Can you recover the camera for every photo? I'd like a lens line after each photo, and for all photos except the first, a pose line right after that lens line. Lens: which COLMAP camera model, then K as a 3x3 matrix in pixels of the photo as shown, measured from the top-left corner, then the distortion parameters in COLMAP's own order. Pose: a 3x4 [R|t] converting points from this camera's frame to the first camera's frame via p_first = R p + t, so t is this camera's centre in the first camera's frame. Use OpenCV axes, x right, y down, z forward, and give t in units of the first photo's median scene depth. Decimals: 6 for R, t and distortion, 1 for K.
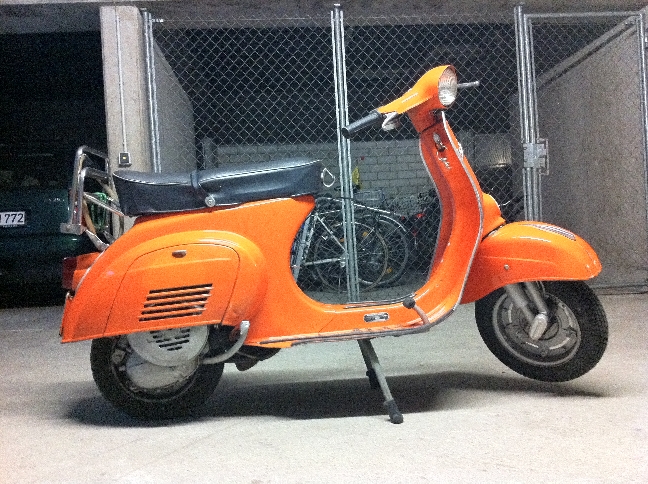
lens RADIAL K [[556.5, 0, 322.2], [0, 556.5, 239.2], [0, 0, 1]] dist [-0.005071, -0.004474]
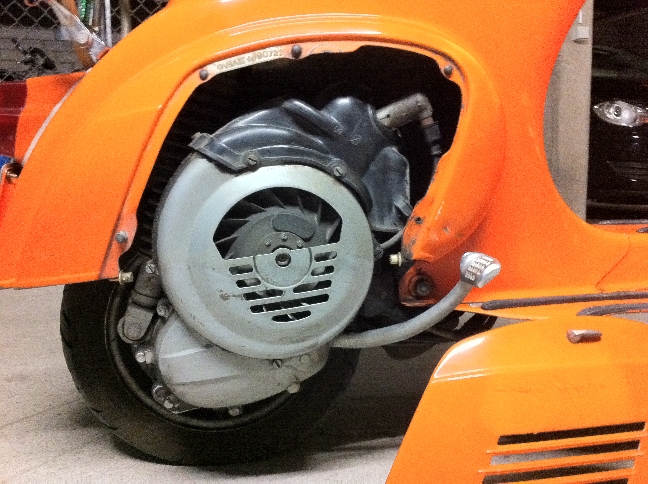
lens RADIAL K [[556.5, 0, 327.4], [0, 556.5, 243.4], [0, 0, 1]] dist [-0.005071, -0.004474]
pose [[0.999106, 0.039836, 0.014132, -0.243776], [-0.041117, 0.993465, 0.106472, 0.105504], [-0.009798, -0.106957, 0.994215, 0.622587]]
